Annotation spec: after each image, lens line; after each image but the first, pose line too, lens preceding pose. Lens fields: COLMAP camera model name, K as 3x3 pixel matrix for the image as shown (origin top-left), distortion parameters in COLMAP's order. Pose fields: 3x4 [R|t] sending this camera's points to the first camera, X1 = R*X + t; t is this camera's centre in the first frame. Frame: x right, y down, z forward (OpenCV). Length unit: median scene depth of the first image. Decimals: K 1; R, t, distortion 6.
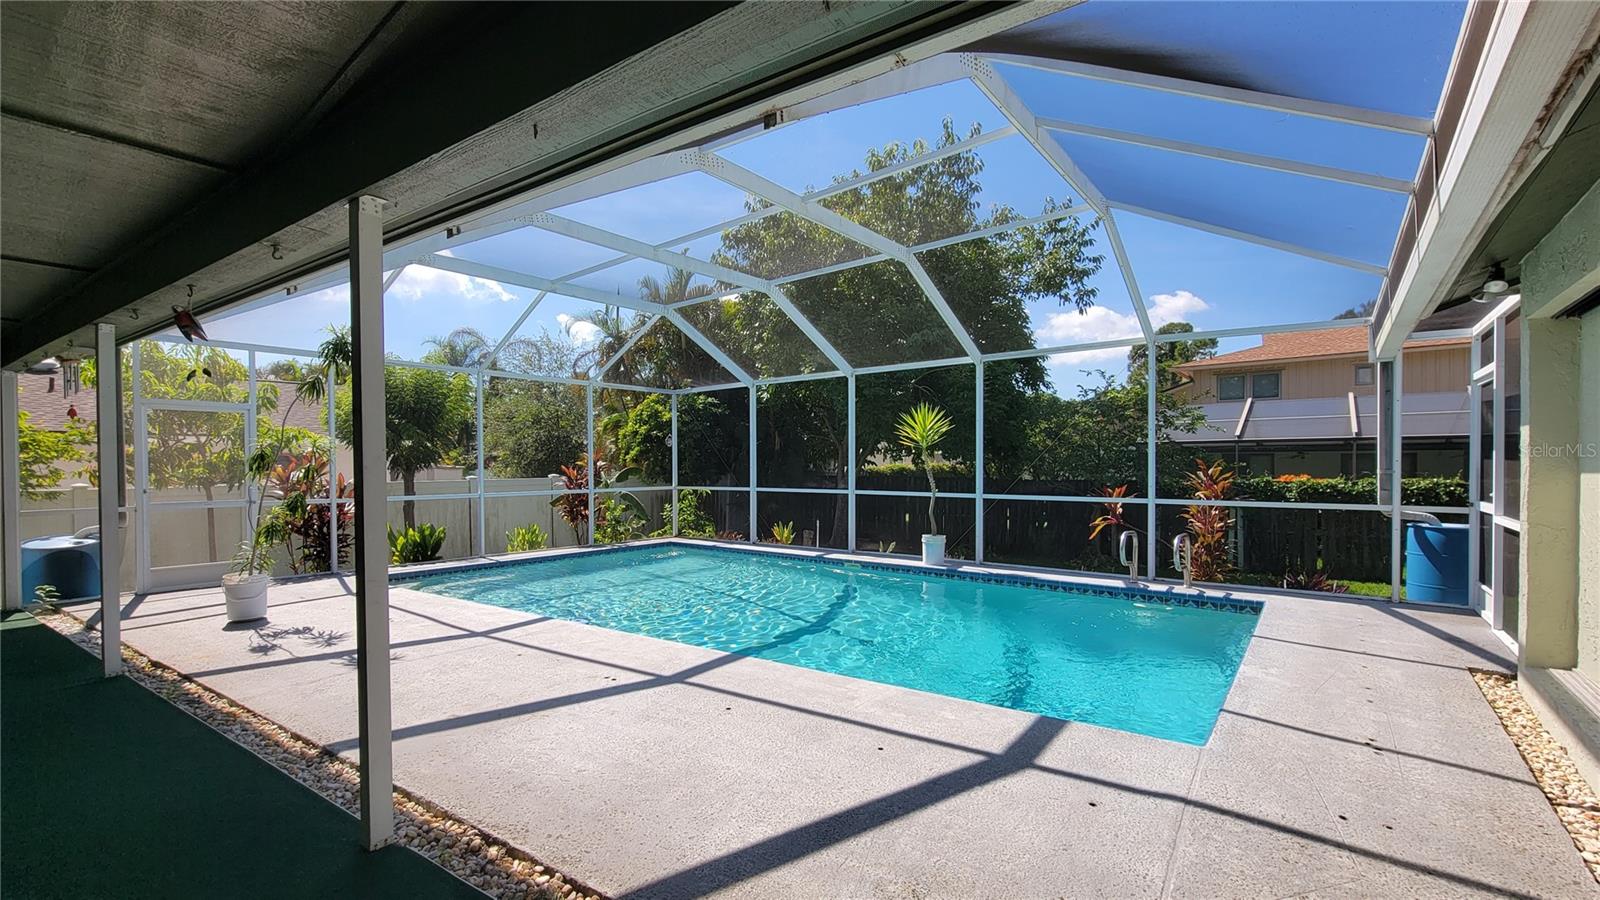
lens RADIAL K [[653.2, 0, 801.5], [0, 653.2, 472.8], [0, 0, 1]] dist [-0.003429, 0.000479]
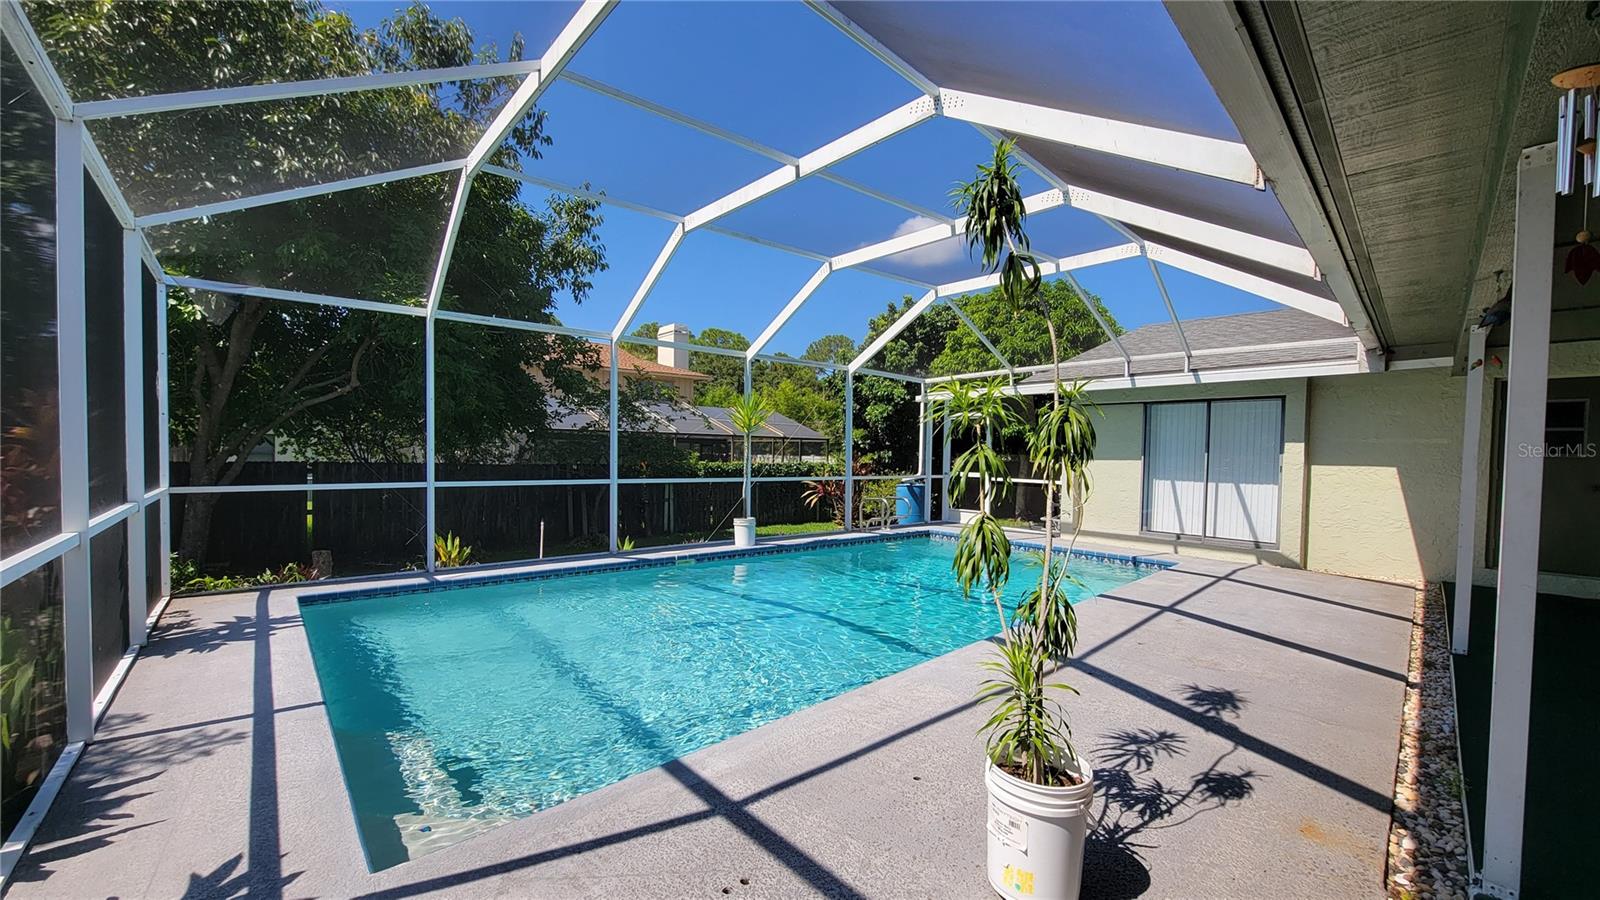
lens RADIAL K [[653.2, 0, 801.5], [0, 653.2, 472.8], [0, 0, 1]] dist [-0.003429, 0.000479]
pose [[0.185330, -0.023692, 0.982391, -0.816608], [-0.003788, 0.999685, 0.024824, -0.003918], [-0.982669, -0.008322, 0.185182, 0.717024]]
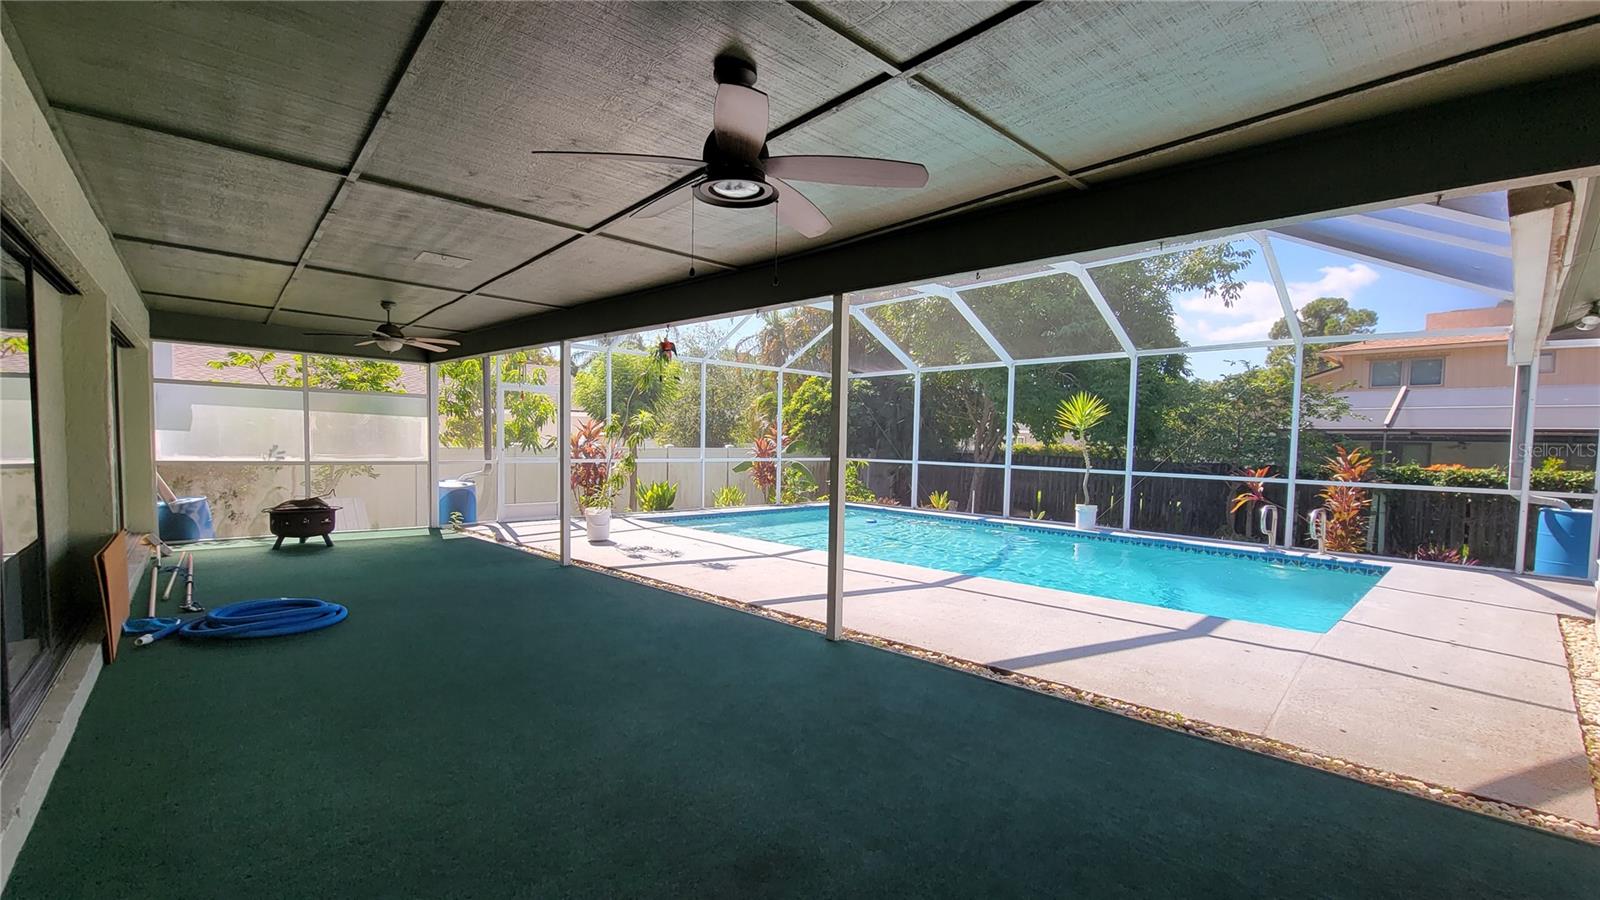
lens RADIAL K [[653.2, 0, 801.5], [0, 653.2, 472.8], [0, 0, 1]] dist [-0.003429, 0.000479]
pose [[0.988451, 0.032001, -0.148121, -0.133672], [-0.026467, 0.998881, 0.039187, 0.005215], [0.149209, -0.034814, 0.988193, -0.238773]]
